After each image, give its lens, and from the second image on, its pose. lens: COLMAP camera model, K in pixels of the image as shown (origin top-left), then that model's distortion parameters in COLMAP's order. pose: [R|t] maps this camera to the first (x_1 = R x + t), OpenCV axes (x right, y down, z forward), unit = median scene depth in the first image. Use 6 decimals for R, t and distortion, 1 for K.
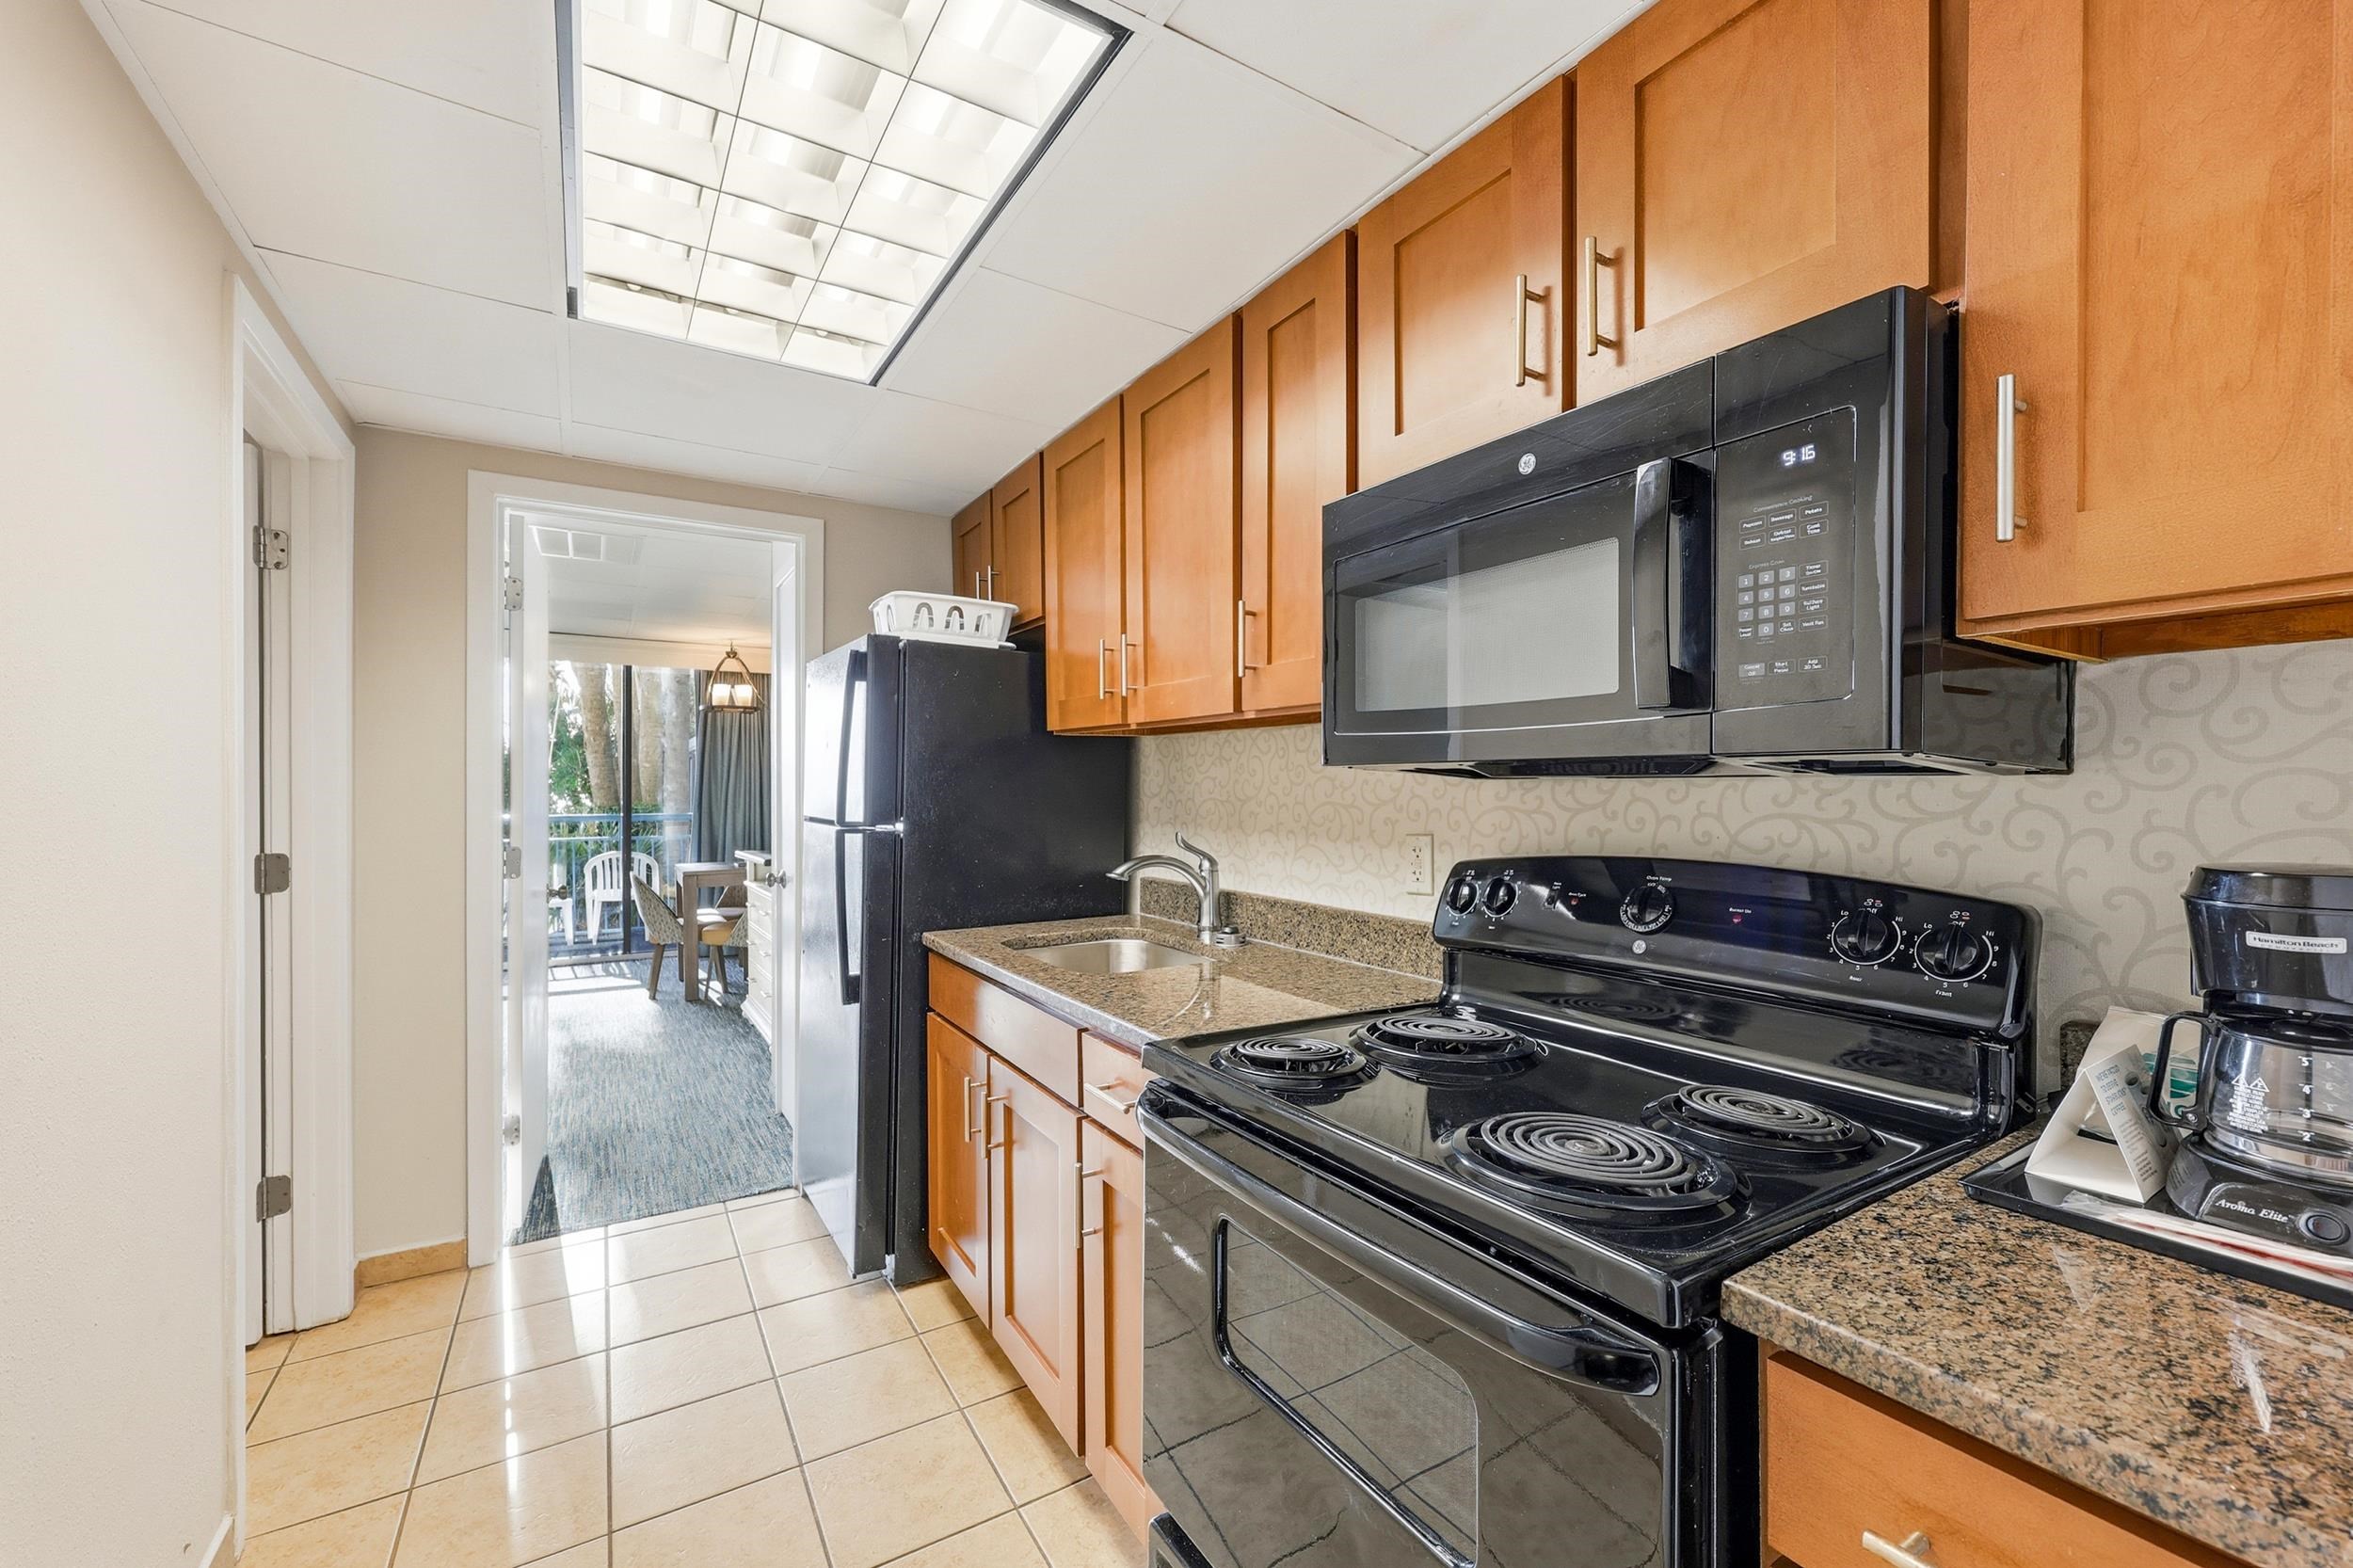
lens RADIAL K [[974.6, 0, 1201.5], [0, 974.6, 795.0], [0, 0, 1]] dist [0.001611, 0.000461]
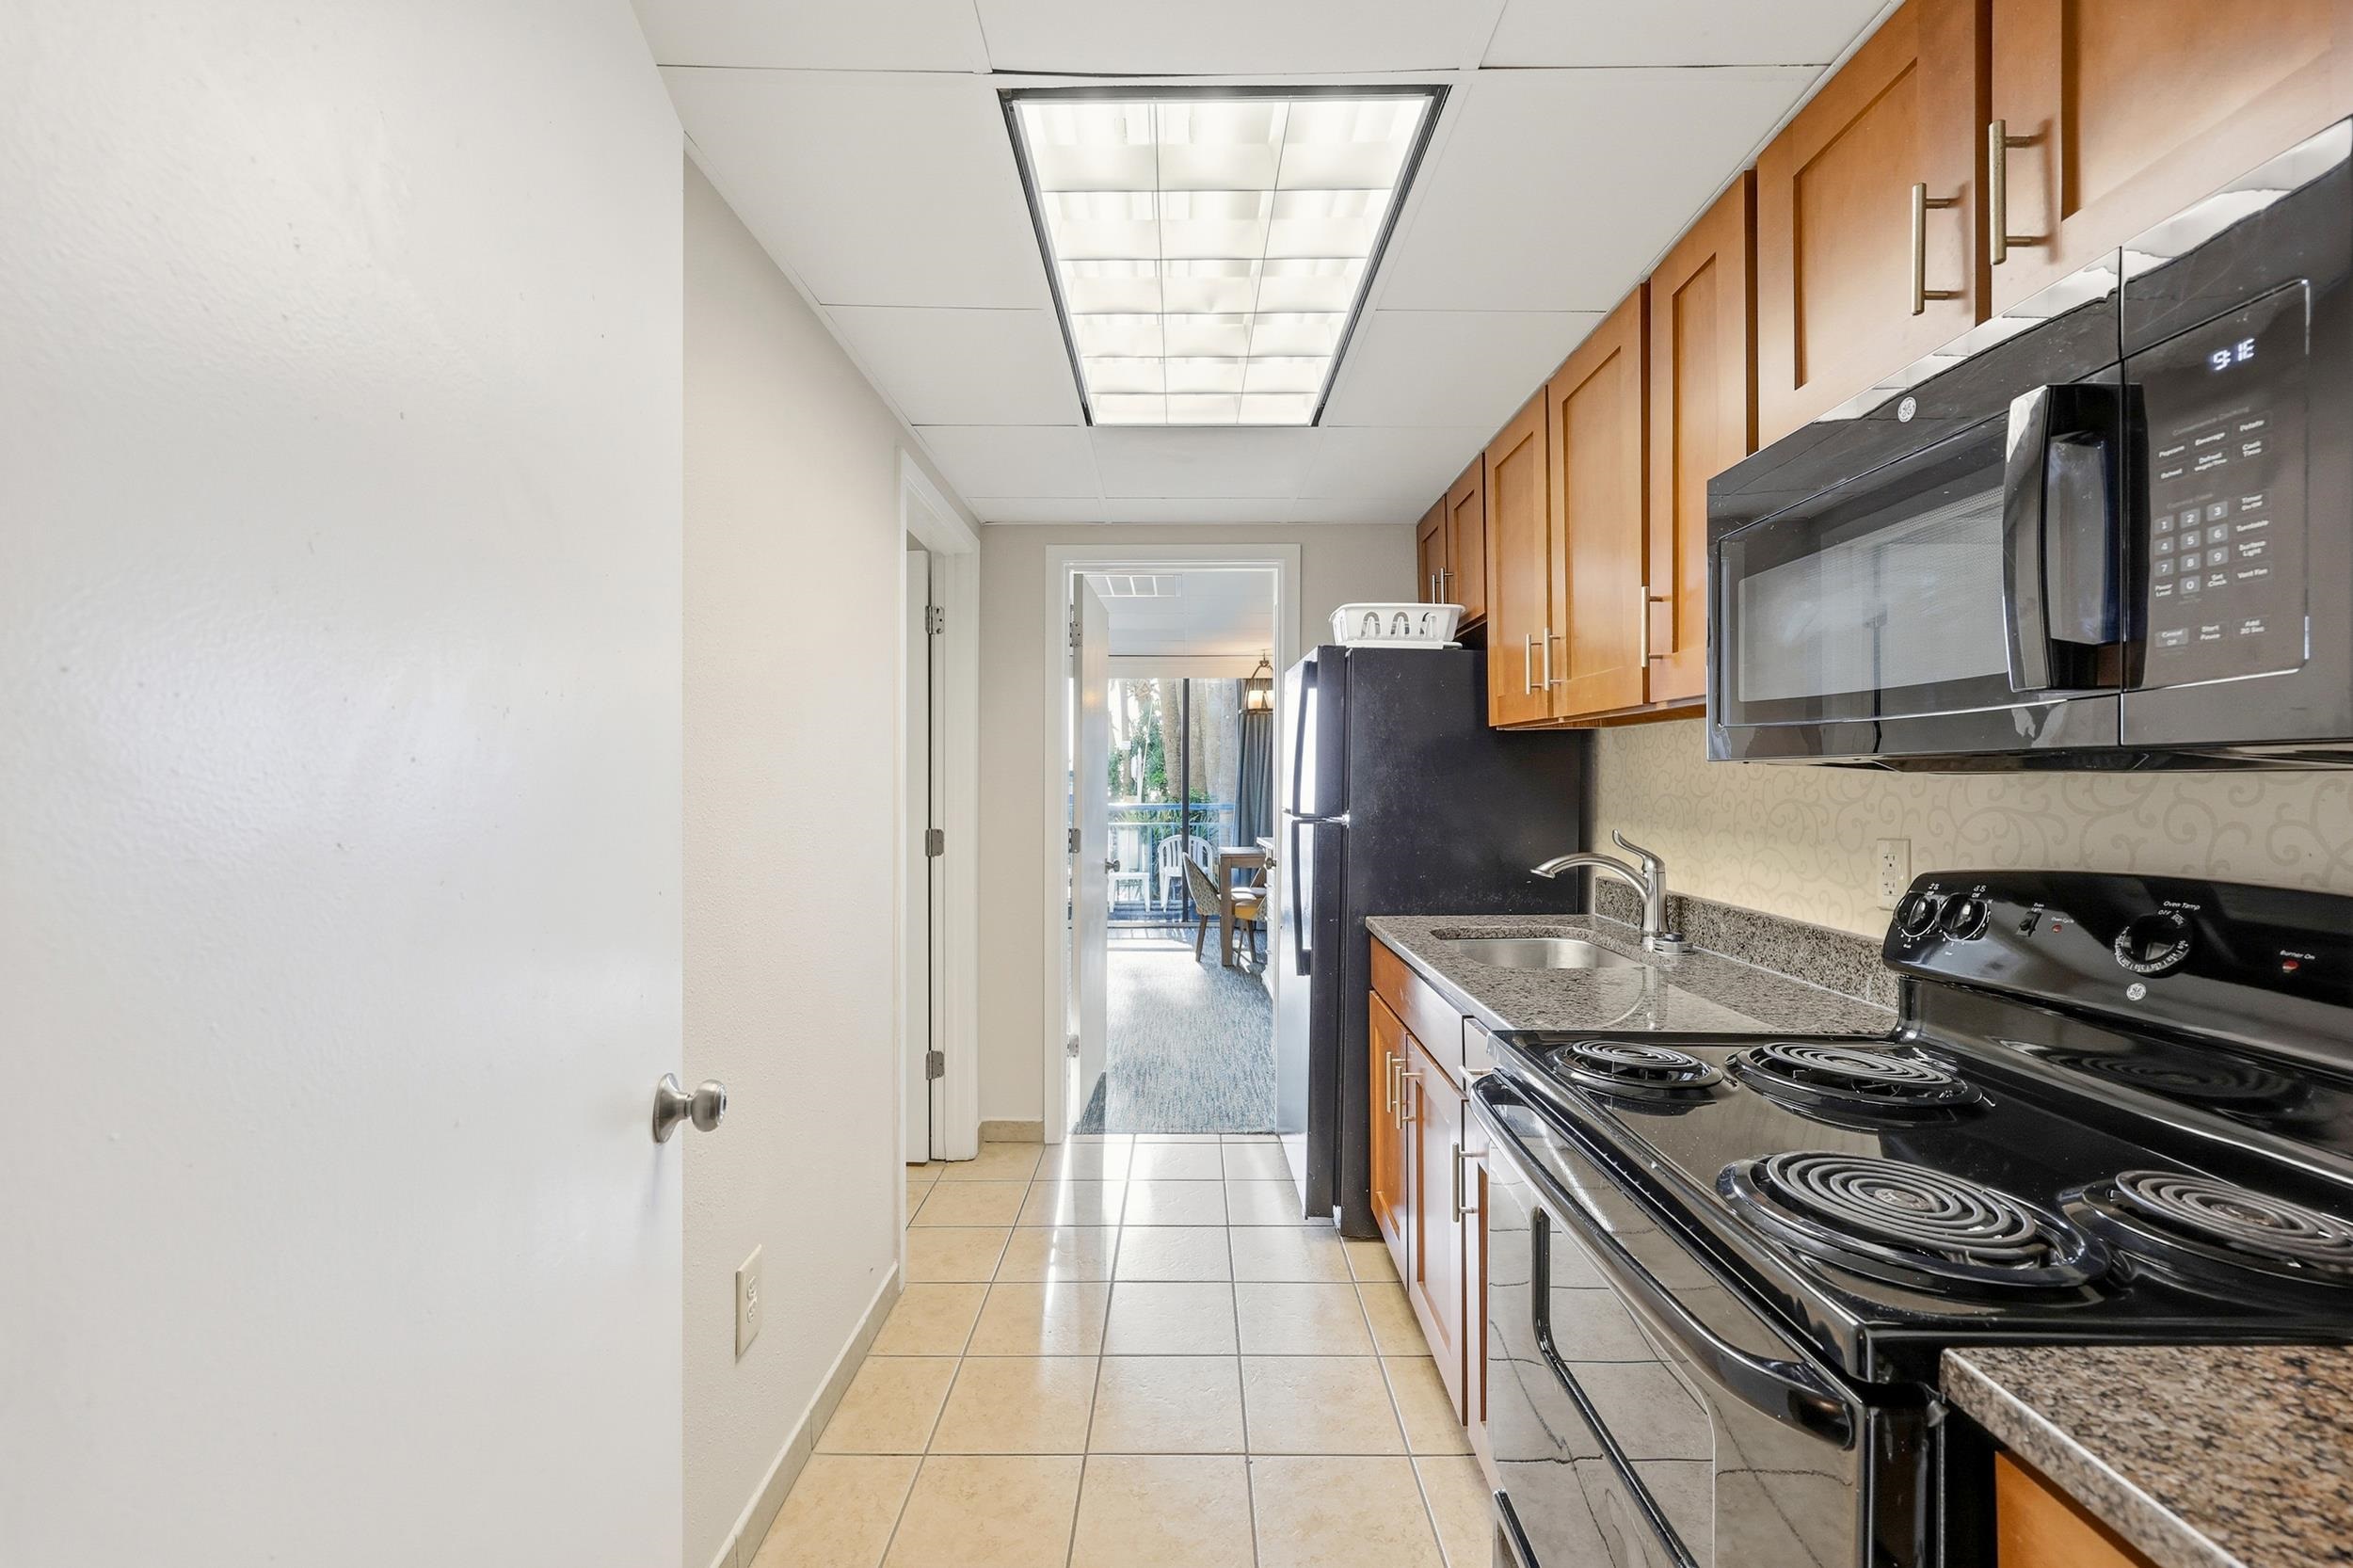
lens RADIAL K [[985.4, 0, 1176.5], [0, 985.4, 784.0], [0, 0, 1]] dist [0.001061, 0.000745]
pose [[0.841908, -0.000409, -0.539622, 0.145524], [-0.001228, 0.999996, -0.002673, -0.003631], [0.539620, 0.002913, 0.841903, -0.043312]]
